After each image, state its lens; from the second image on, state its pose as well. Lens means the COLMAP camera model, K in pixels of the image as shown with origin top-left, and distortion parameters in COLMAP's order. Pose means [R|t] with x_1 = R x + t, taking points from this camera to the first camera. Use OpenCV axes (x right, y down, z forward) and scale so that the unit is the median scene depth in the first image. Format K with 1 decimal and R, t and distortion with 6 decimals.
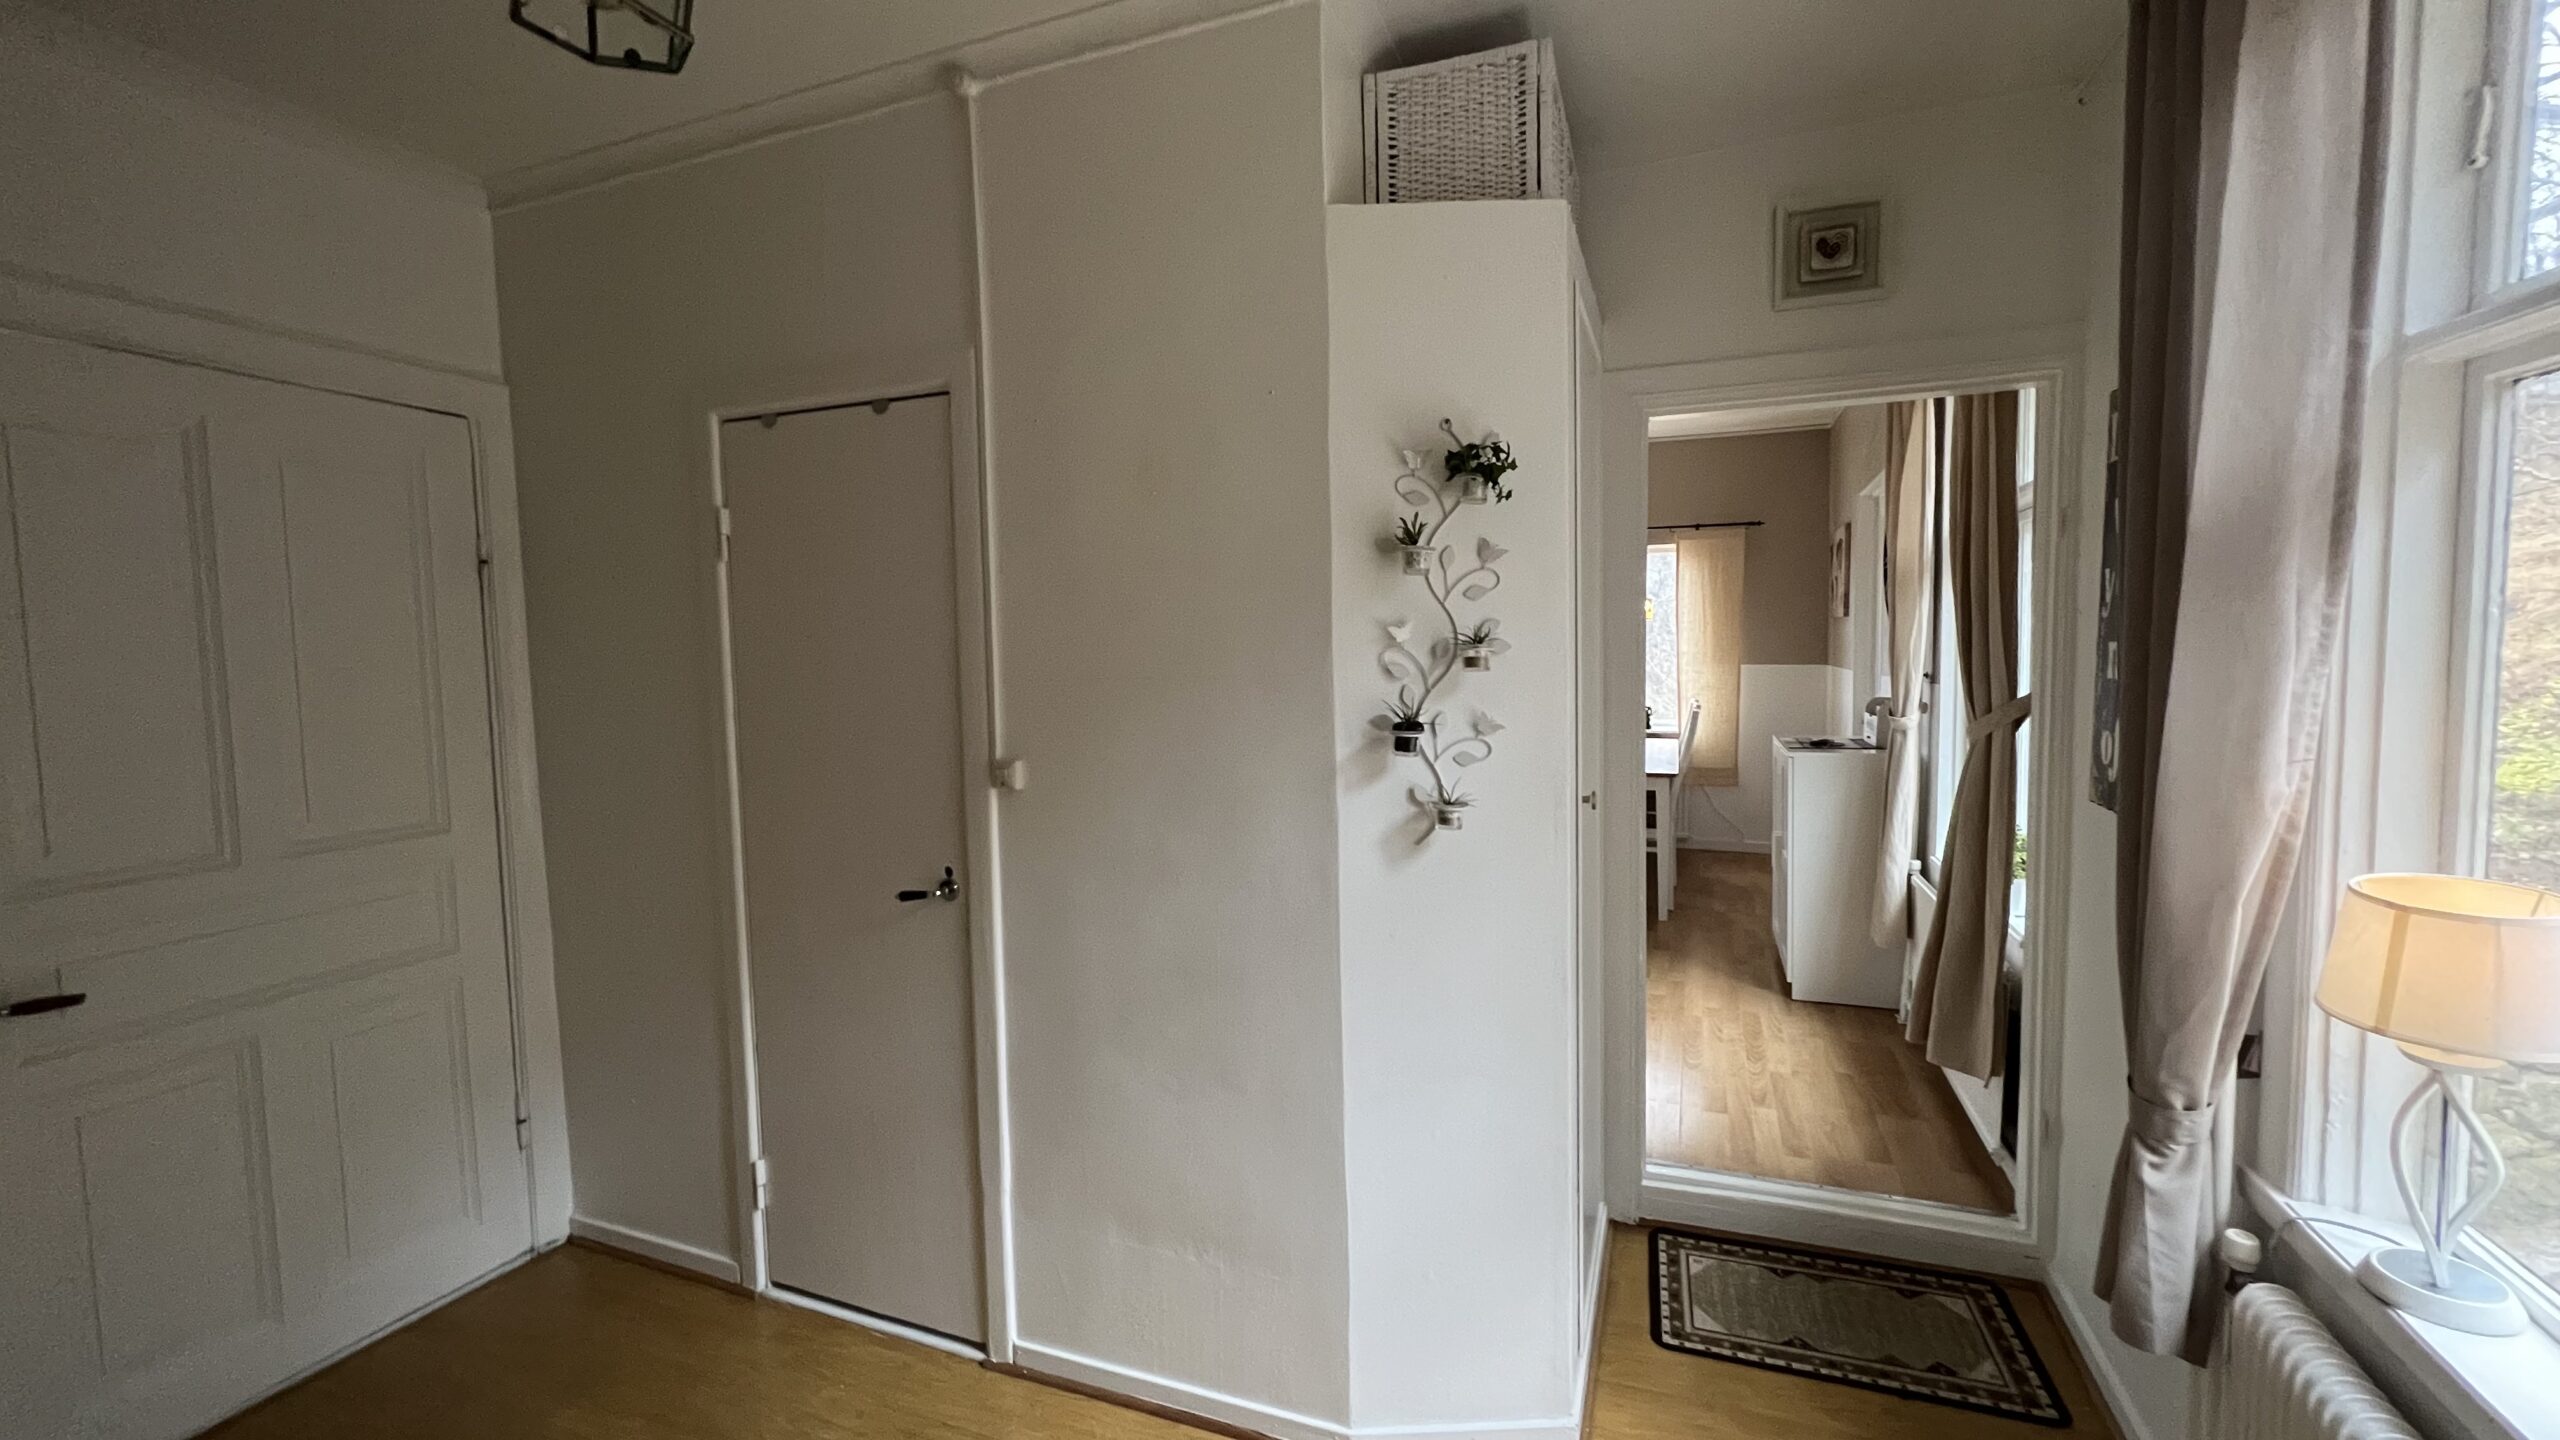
lens RADIAL K [[1023.9, 0, 1283.9], [0, 1023.9, 714.5], [0, 0, 1]] dist [0.003446, 0.000306]
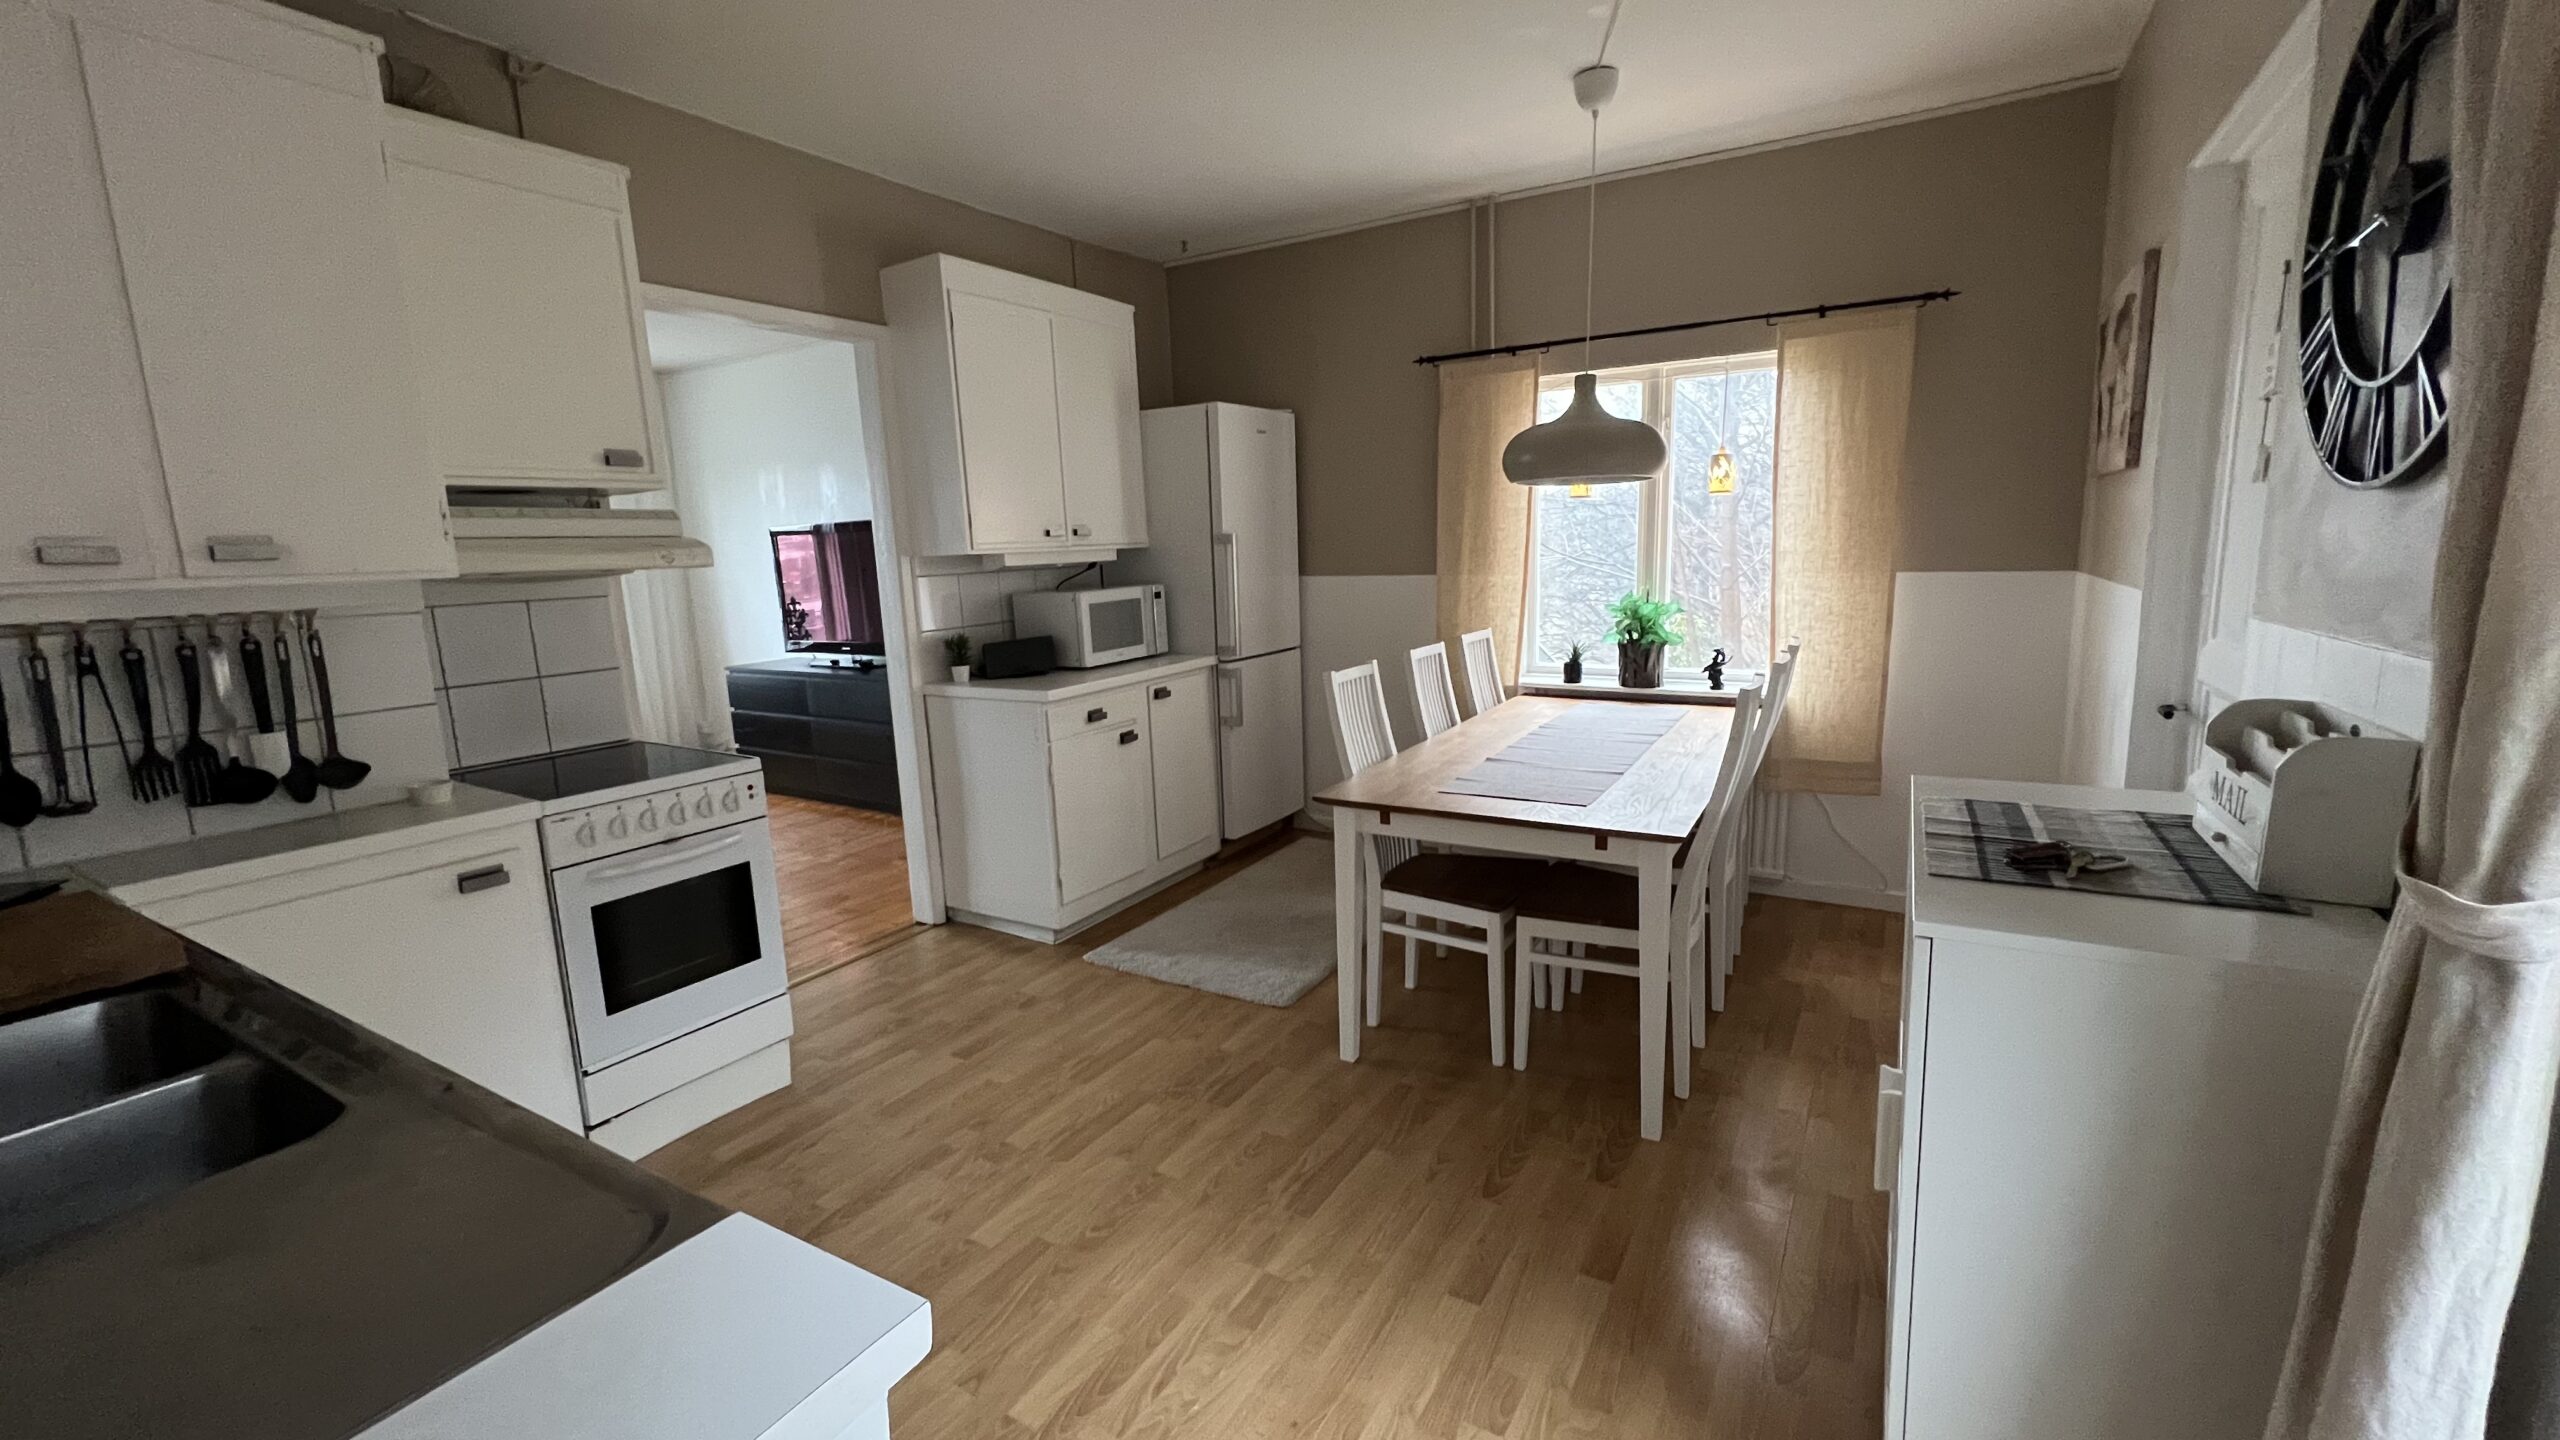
lens RADIAL K [[1023.9, 0, 1286.7], [0, 1023.9, 717.7], [0, 0, 1]] dist [0.003446, 0.000306]
pose [[0.987023, 0.005992, -0.160467, 0.243735], [0.010057, 0.995036, 0.099010, -0.033345], [0.160264, -0.099338, 0.982063, 0.464921]]
